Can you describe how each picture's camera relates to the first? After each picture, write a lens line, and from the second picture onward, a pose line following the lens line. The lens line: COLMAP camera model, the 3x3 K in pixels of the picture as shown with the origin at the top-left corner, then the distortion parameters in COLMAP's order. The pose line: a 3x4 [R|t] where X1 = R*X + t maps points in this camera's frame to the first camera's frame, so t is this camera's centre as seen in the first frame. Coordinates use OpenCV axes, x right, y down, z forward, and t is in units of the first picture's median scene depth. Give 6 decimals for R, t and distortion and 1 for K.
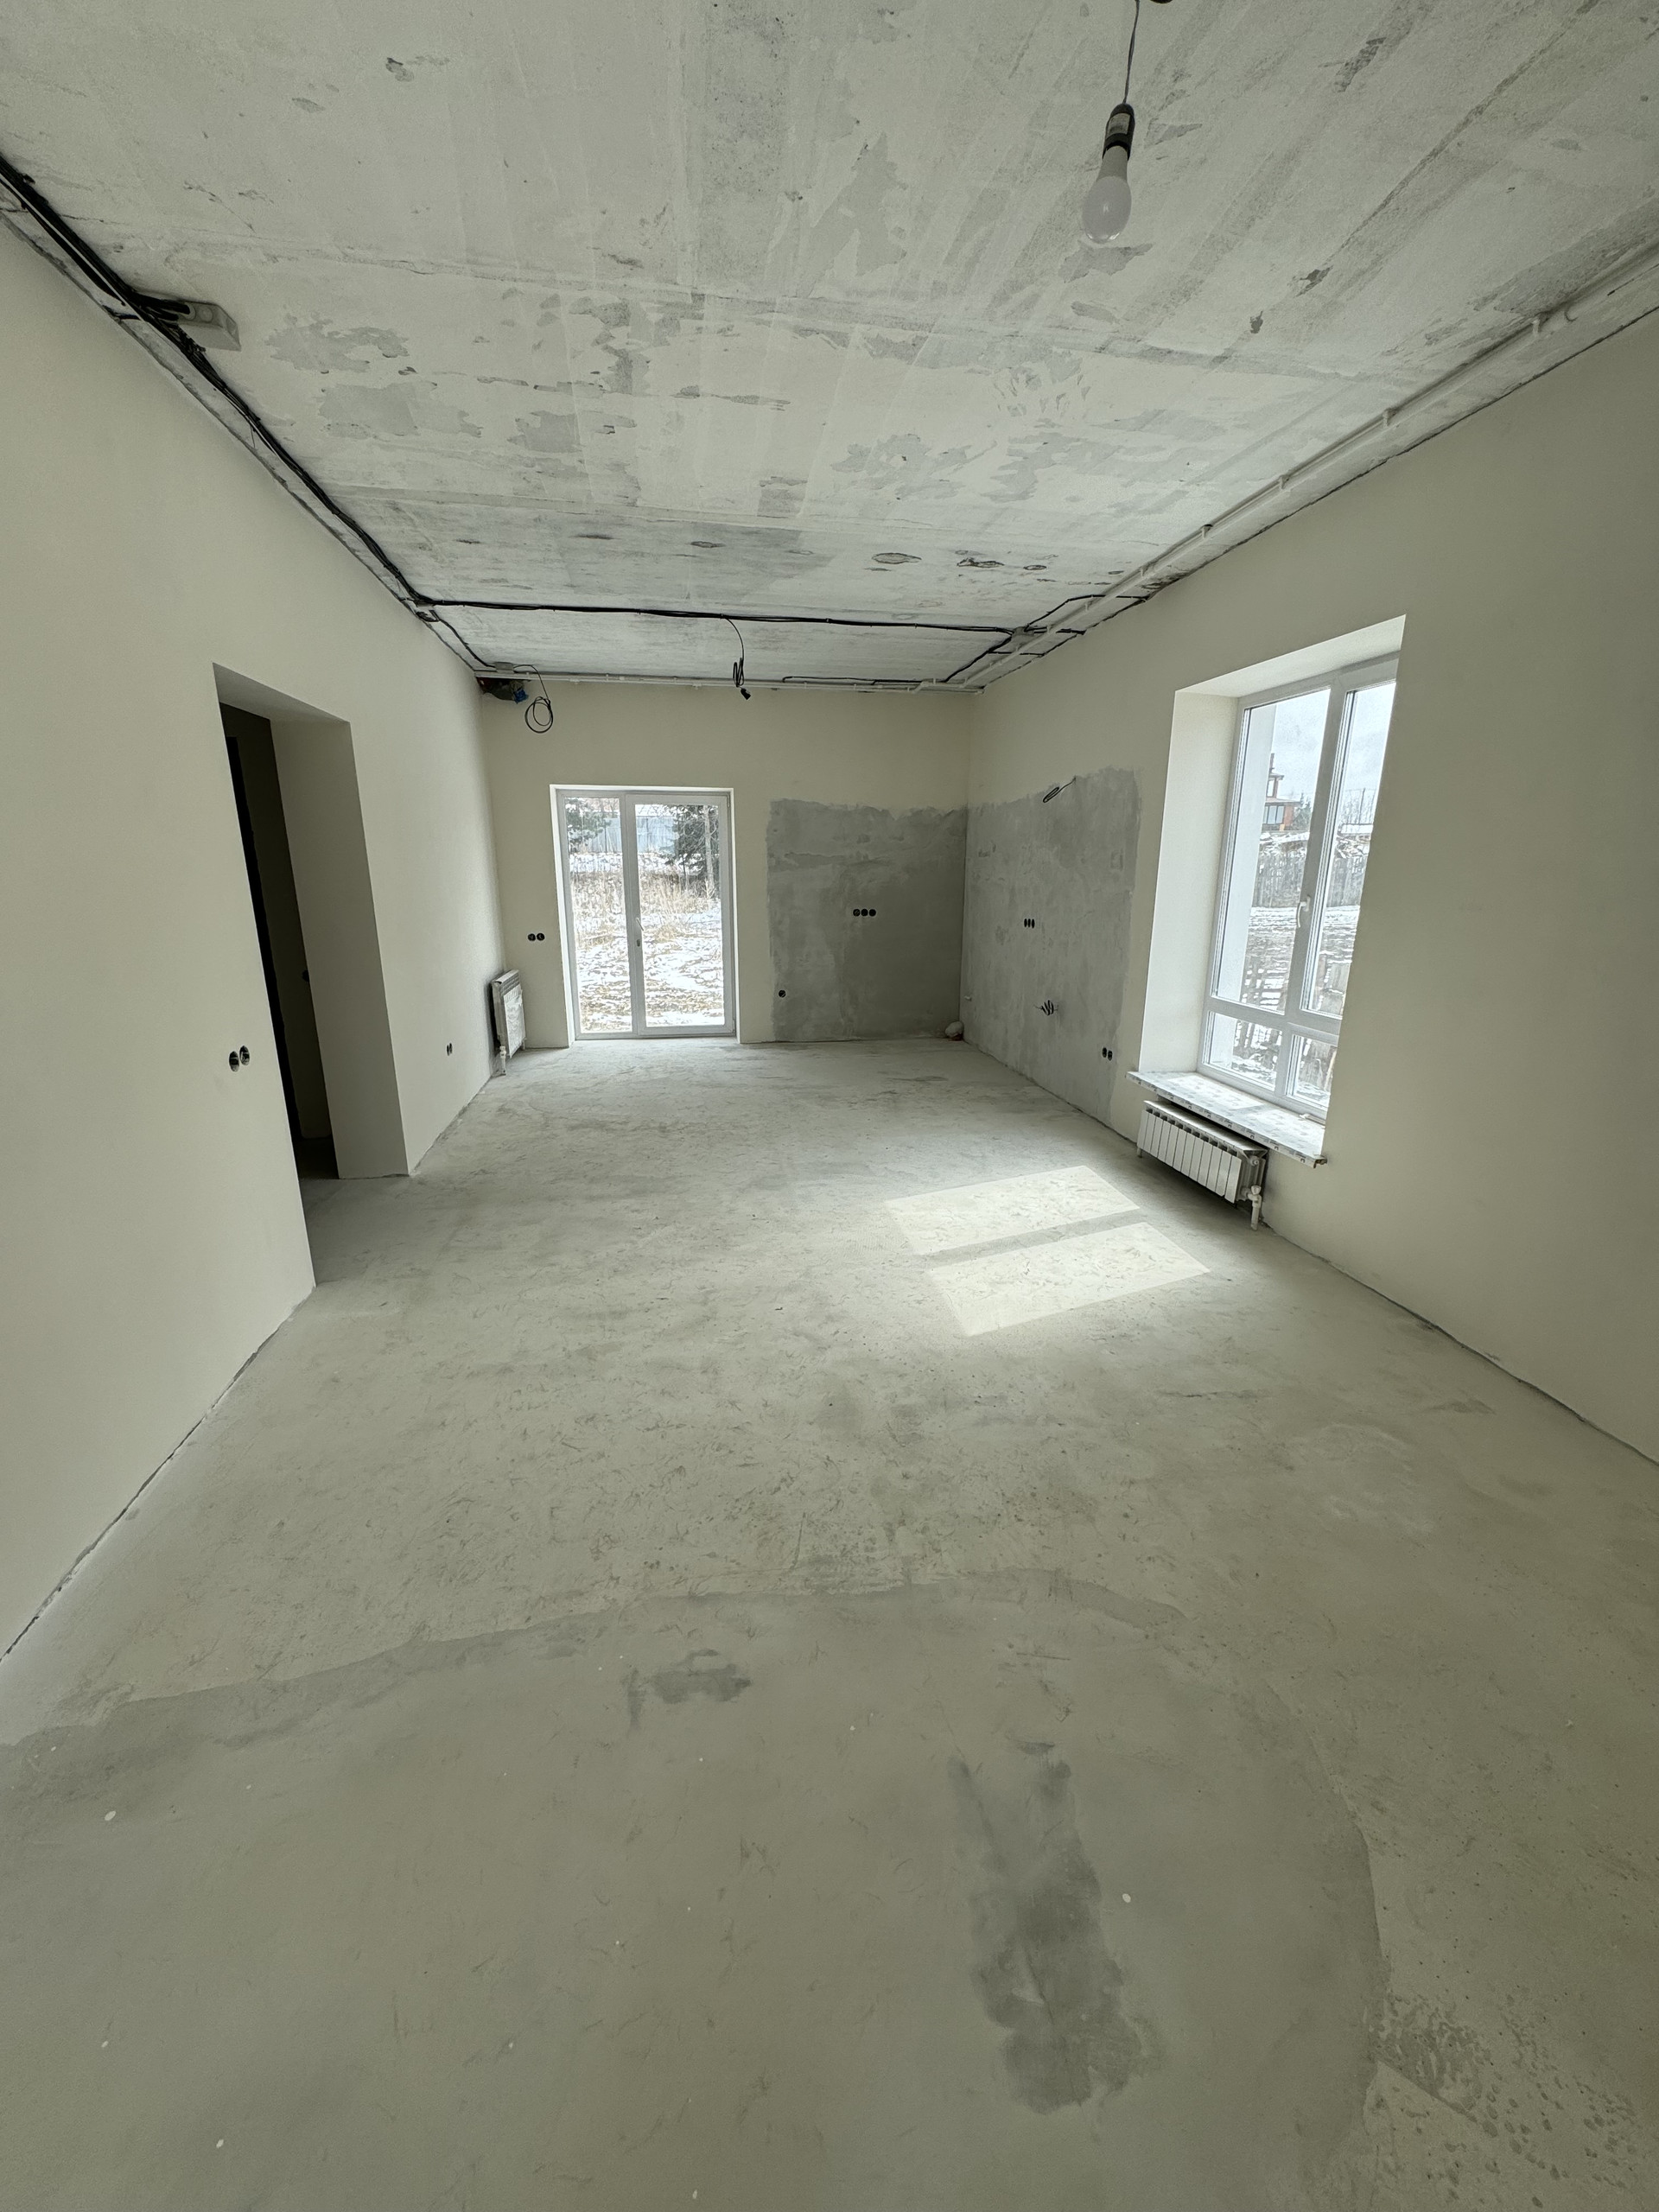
lens RADIAL K [[879.2, 0, 832.6], [0, 879.2, 1105.2], [0, 0, 1]] dist [0.000035, -0.000019]
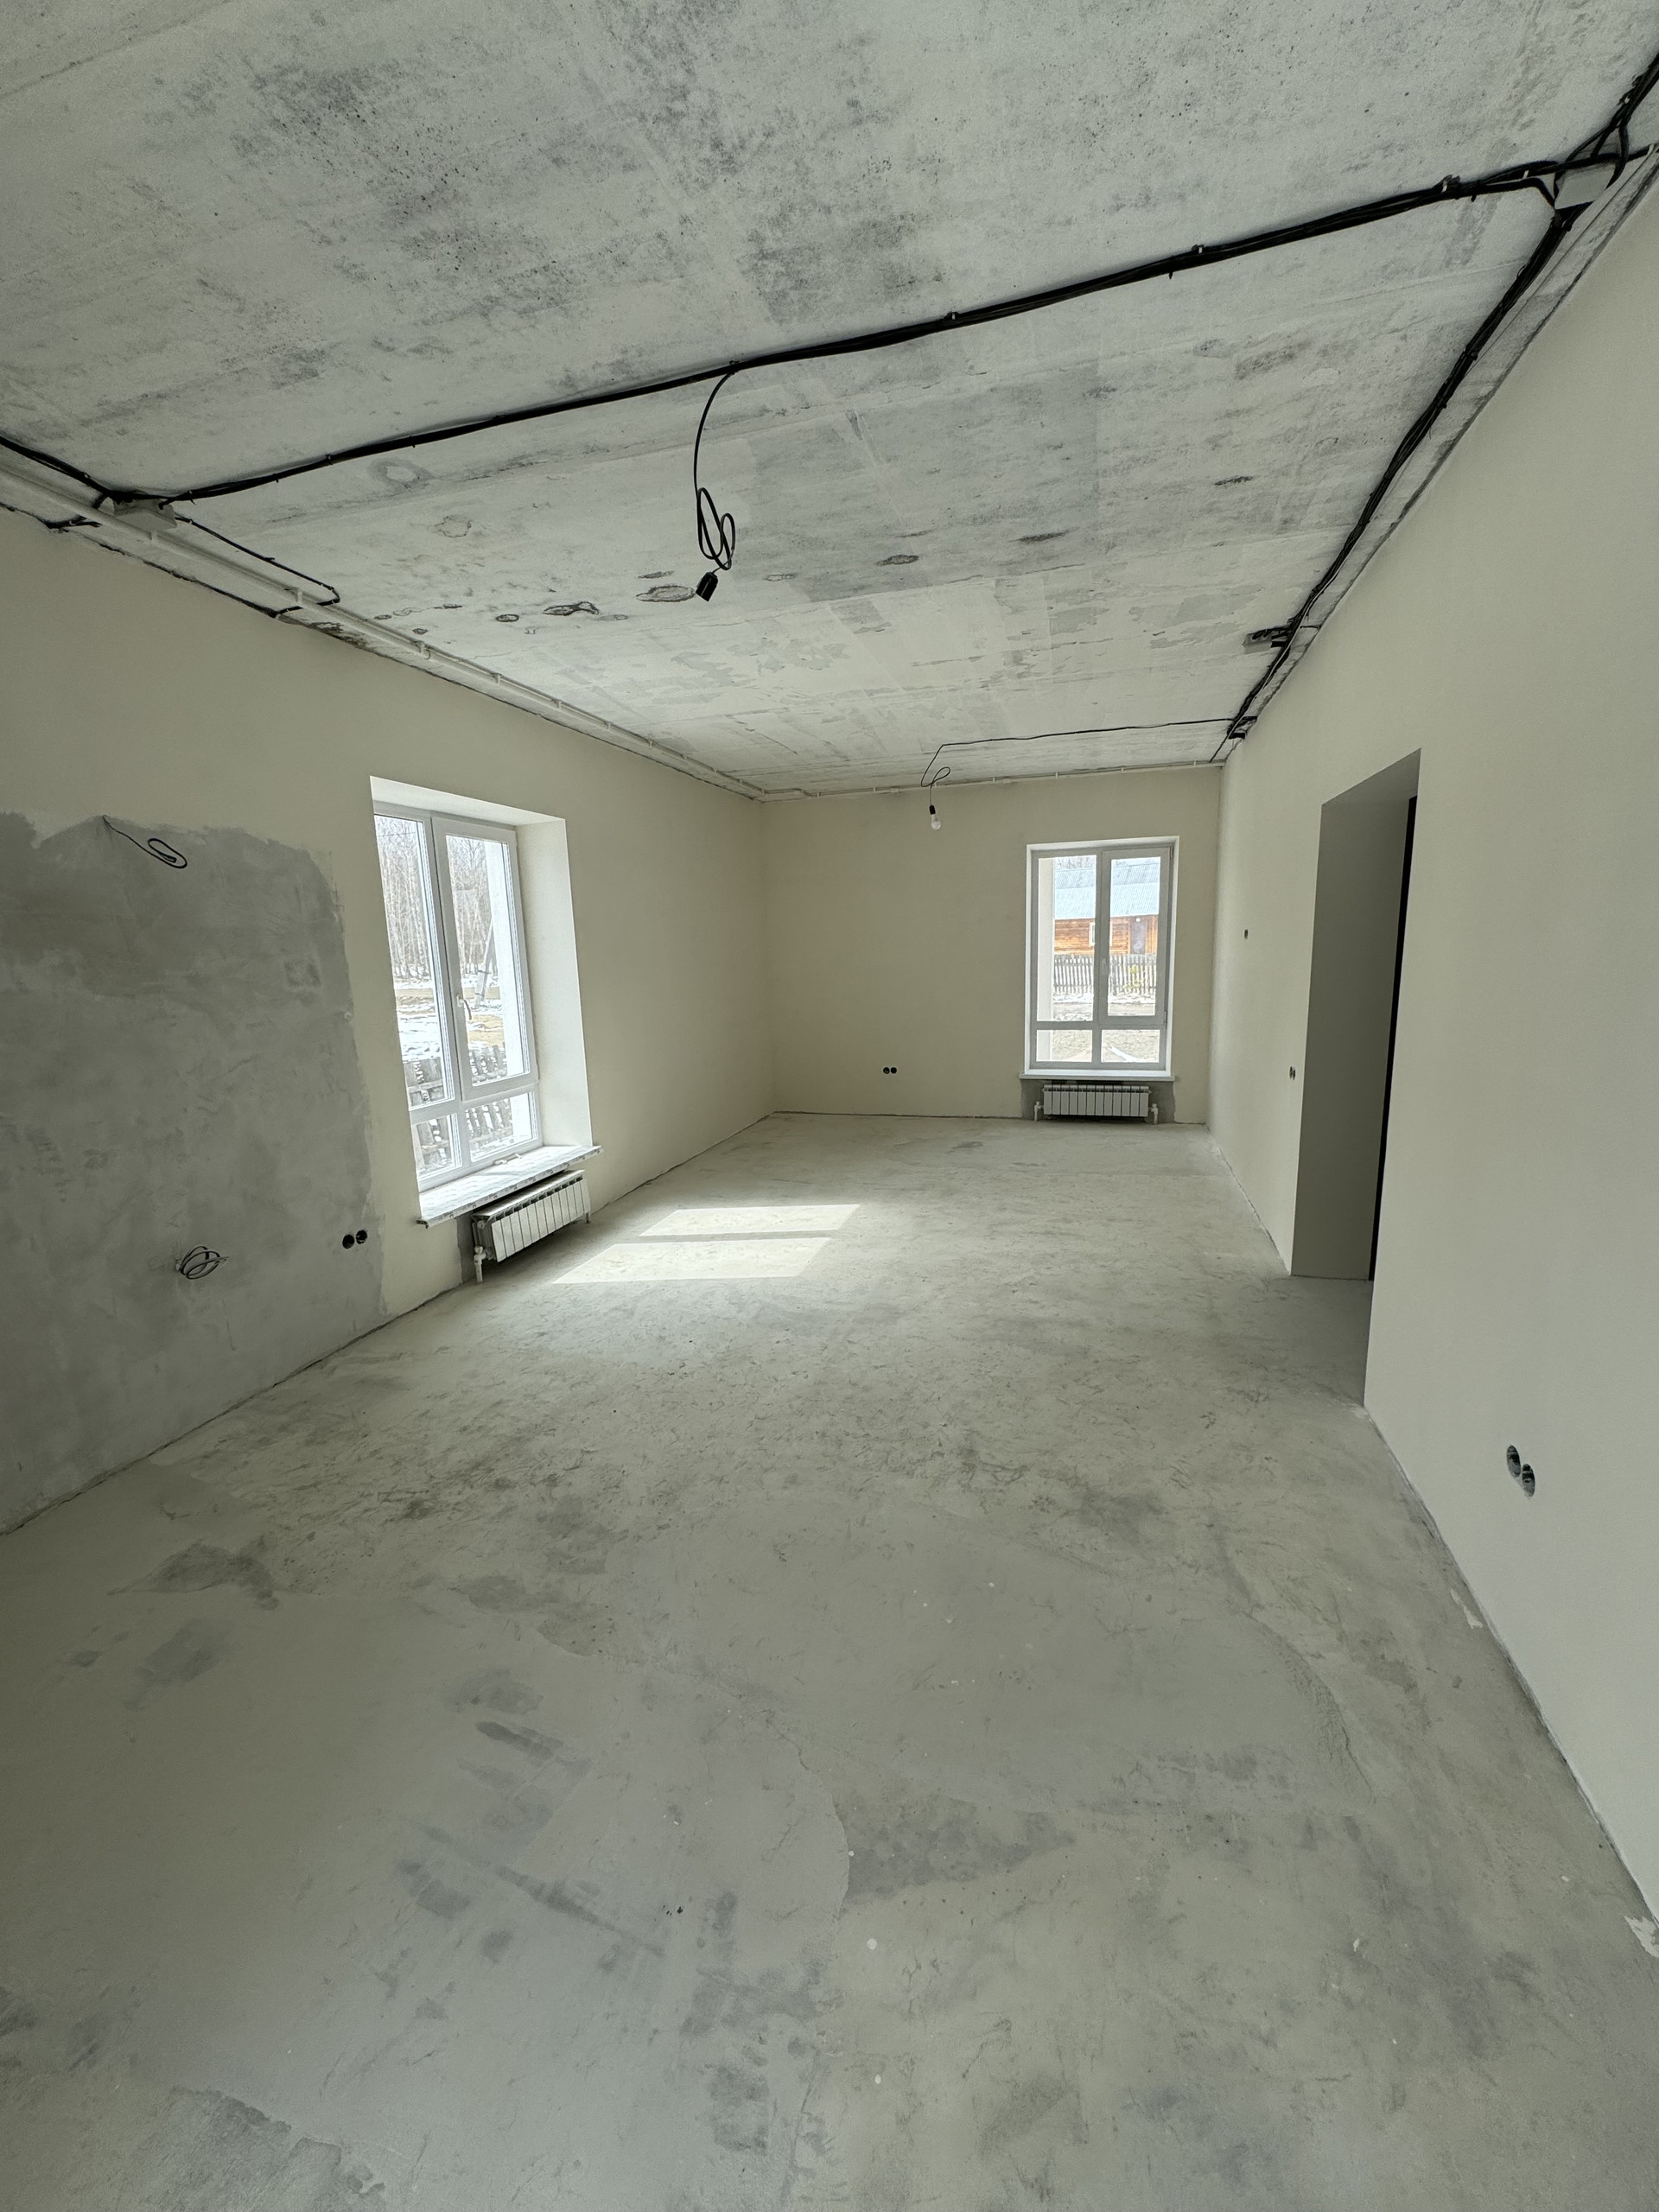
lens RADIAL K [[879.2, 0, 832.6], [0, 879.2, 1105.2], [0, 0, 1]] dist [0.000035, -0.000019]
pose [[-0.894622, -0.057629, 0.443091, -0.458745], [0.145293, 0.900238, 0.410440, -0.528065], [-0.422541, 0.431567, -0.797000, 1.834778]]
